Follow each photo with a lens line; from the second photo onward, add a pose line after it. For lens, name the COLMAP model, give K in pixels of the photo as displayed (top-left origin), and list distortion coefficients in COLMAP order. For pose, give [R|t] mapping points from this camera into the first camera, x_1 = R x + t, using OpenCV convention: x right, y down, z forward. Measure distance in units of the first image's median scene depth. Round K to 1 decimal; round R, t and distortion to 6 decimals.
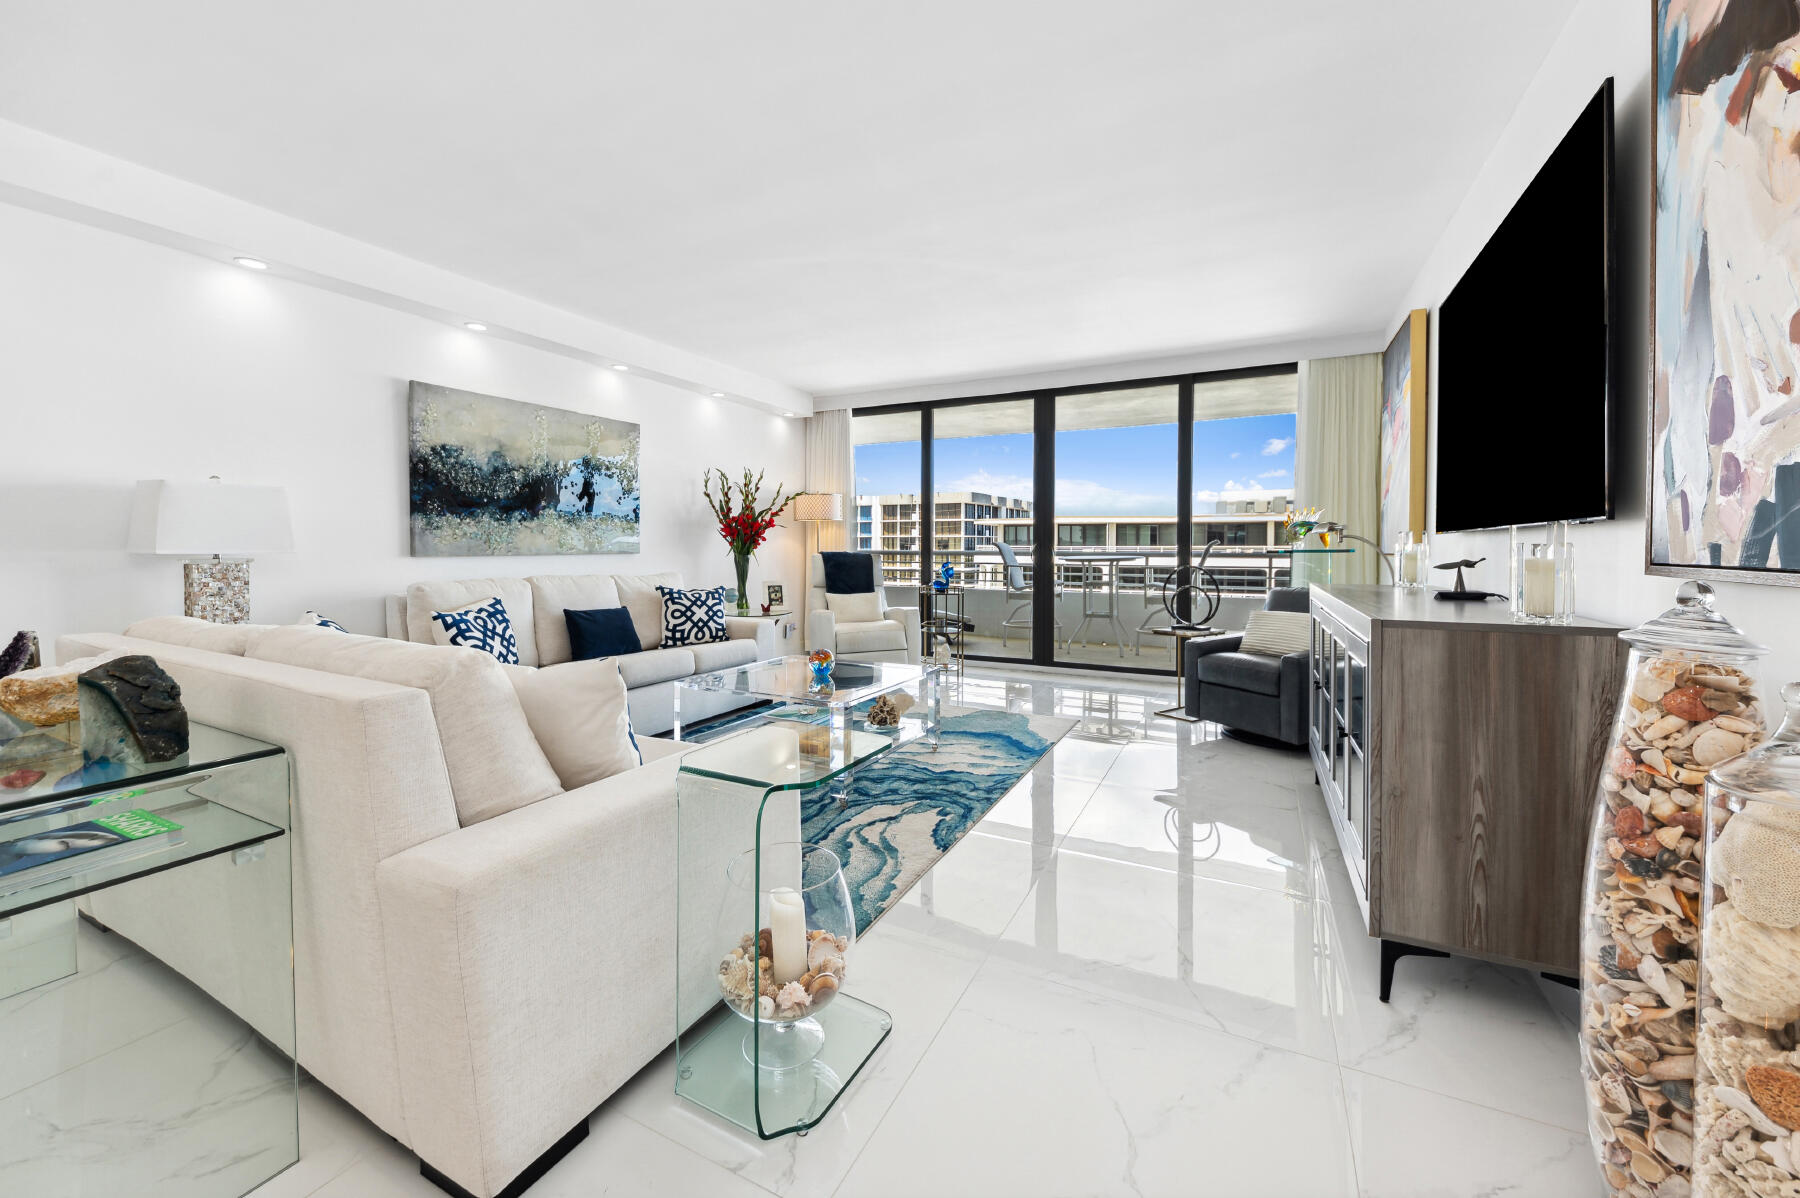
lens RADIAL K [[681.8, 0, 901.6], [0, 681.8, 545.2], [0, 0, 1]] dist [-0.000119, -0.000042]
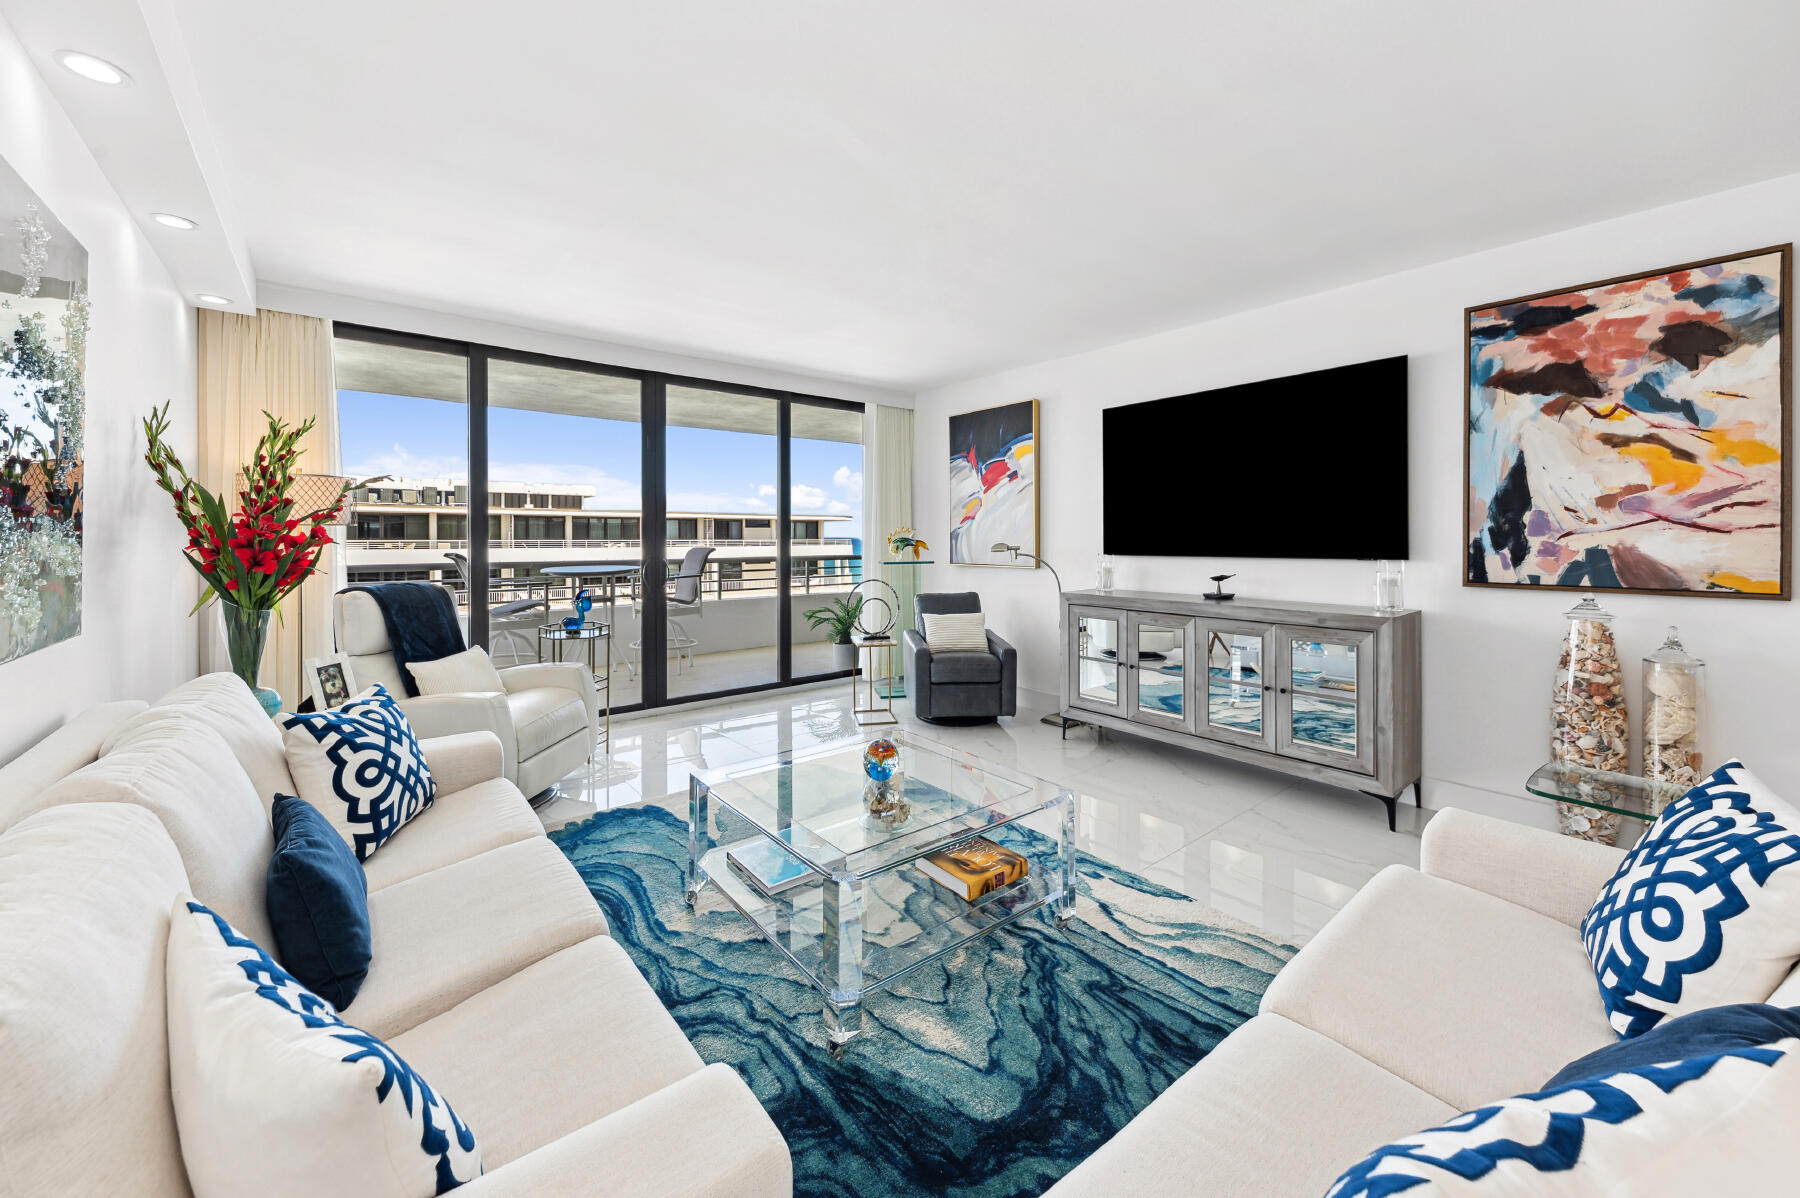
lens RADIAL K [[668.9, 0, 895.8], [0, 668.9, 534.4], [0, 0, 1]] dist [0.000803, 0.000021]
pose [[0.432179, 0.003048, 0.901783, -0.559450], [0.001337, 0.999991, -0.004021, -0.039295], [-0.901787, 0.002943, 0.432171, 0.551214]]
